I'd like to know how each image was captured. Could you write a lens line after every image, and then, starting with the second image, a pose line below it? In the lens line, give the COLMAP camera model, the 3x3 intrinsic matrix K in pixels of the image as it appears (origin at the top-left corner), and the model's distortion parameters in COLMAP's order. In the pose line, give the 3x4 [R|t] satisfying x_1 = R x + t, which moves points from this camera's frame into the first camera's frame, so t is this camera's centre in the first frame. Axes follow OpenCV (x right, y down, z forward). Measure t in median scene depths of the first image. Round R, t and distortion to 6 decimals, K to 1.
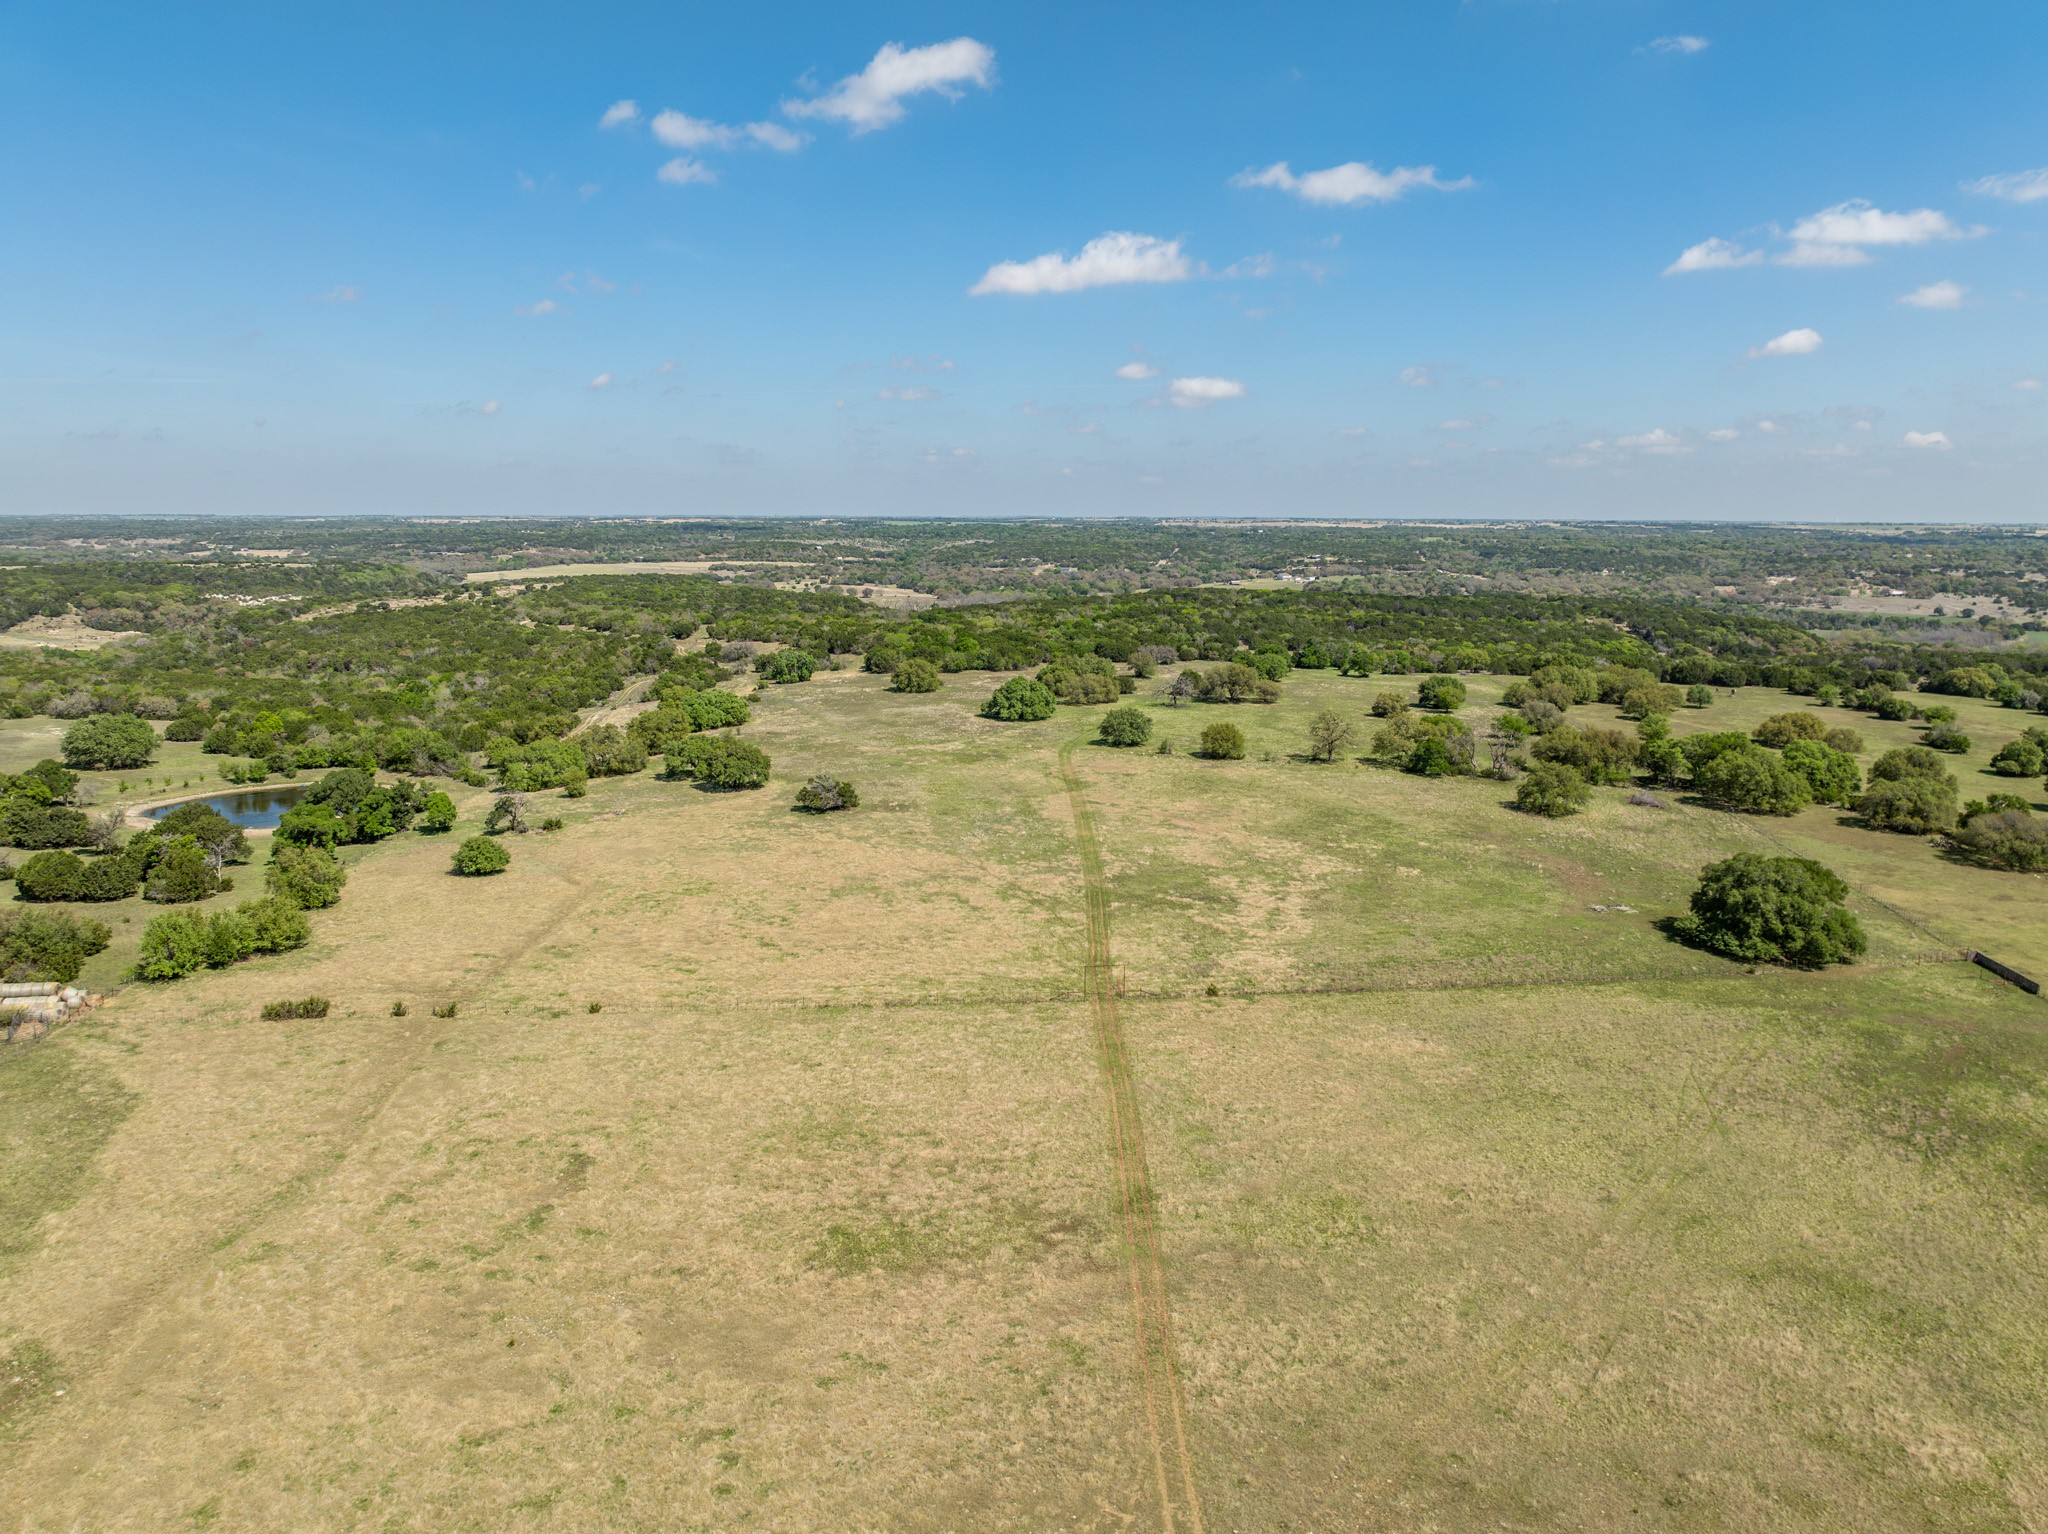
lens RADIAL K [[1446.3, 0, 1025.2], [0, 1446.3, 763.3], [0, 0, 1]] dist [-0.029813, 0.015380]
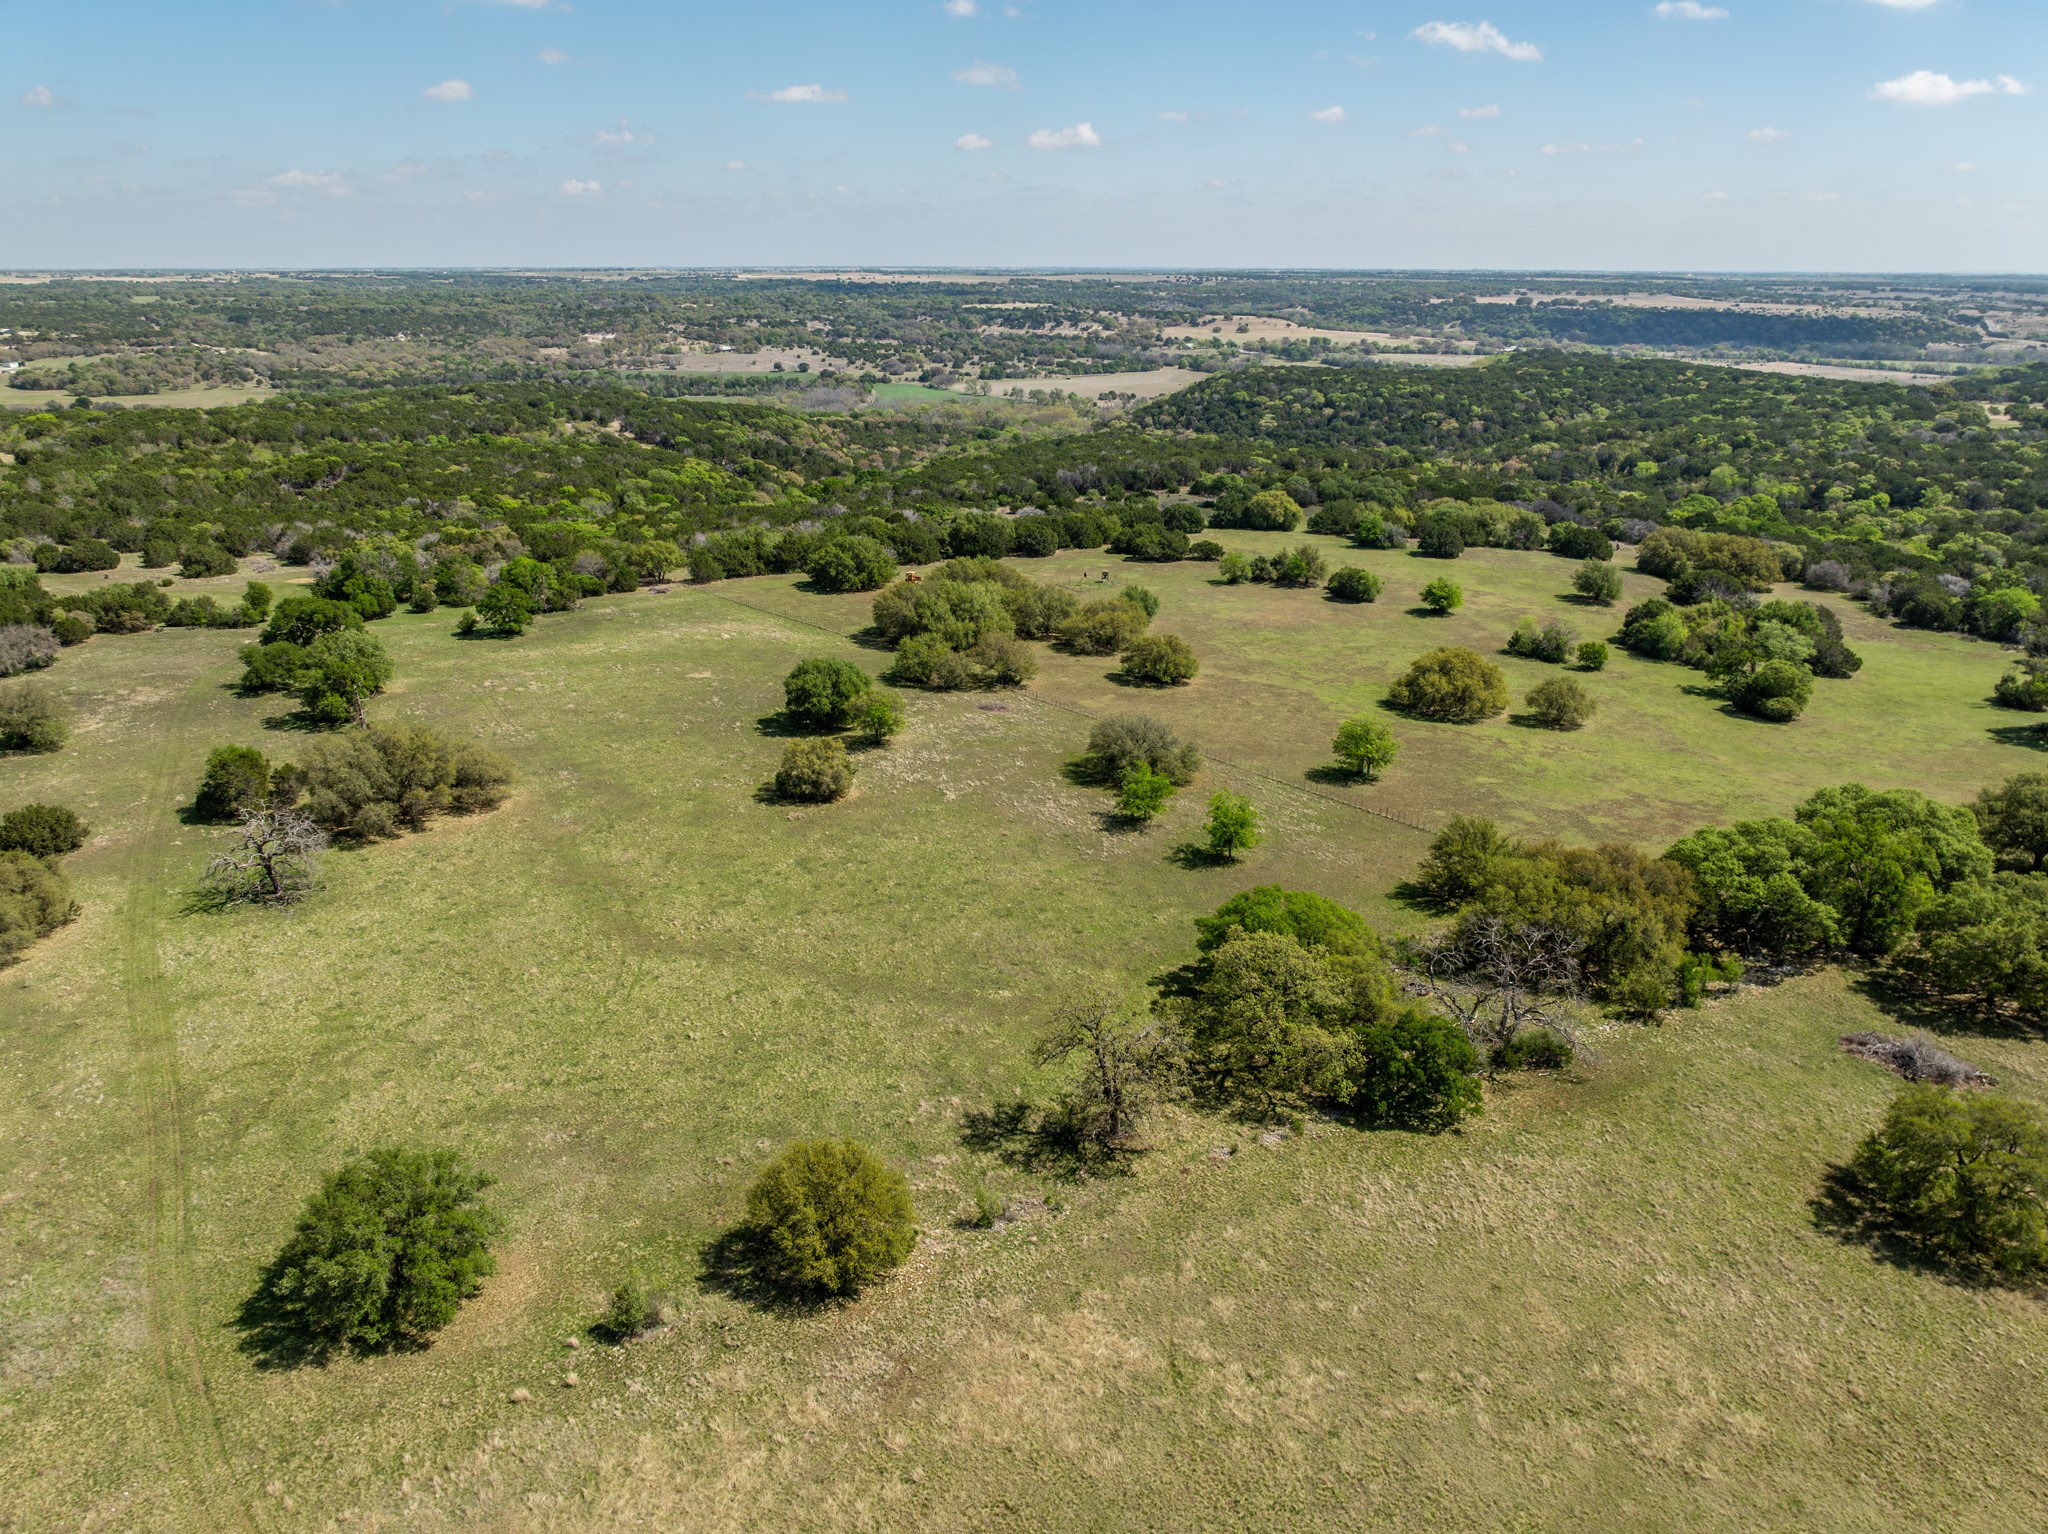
lens RADIAL K [[1445.1, 0, 1022.5], [0, 1445.1, 765.0], [0, 0, 1]] dist [-0.029864, 0.017398]
pose [[0.677901, -0.244483, 0.693310, -0.004738], [0.125955, 0.967763, 0.218108, -0.059732], [-0.724283, -0.060530, 0.686841, 0.298636]]
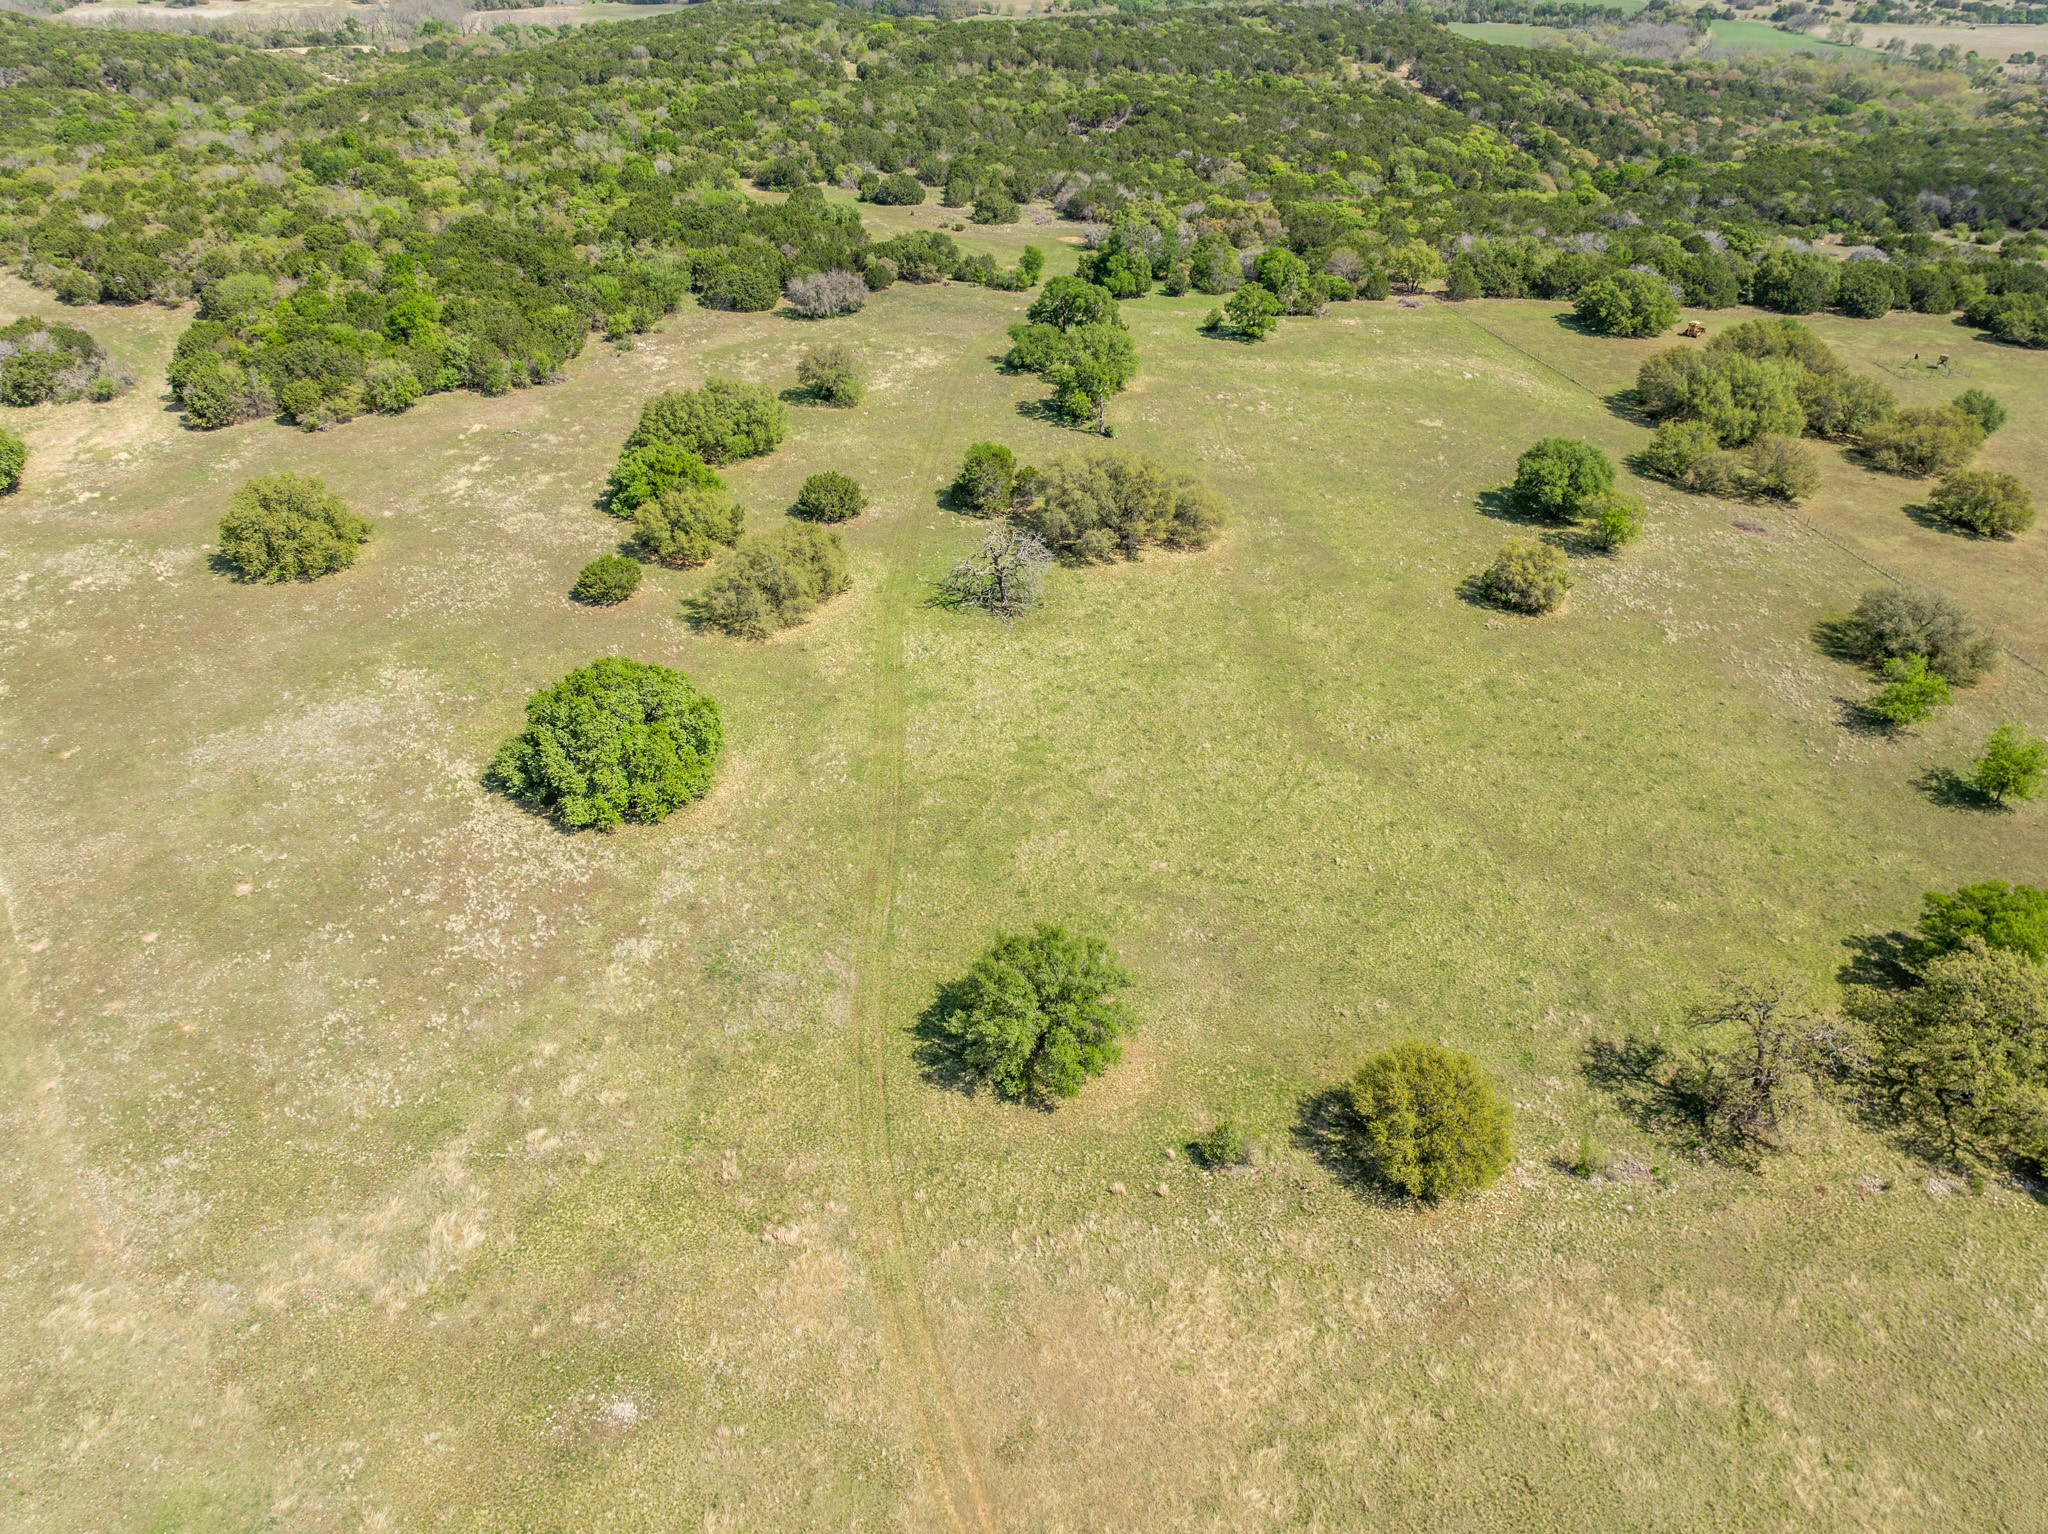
lens RADIAL K [[1447.3, 0, 1025.9], [0, 1447.3, 761.0], [0, 0, 1]] dist [-0.037530, 0.025550]
pose [[0.948183, -0.169666, 0.268630, -0.001790], [0.049807, 0.914402, 0.401731, -0.075754], [-0.313796, -0.367535, 0.875471, 0.304811]]
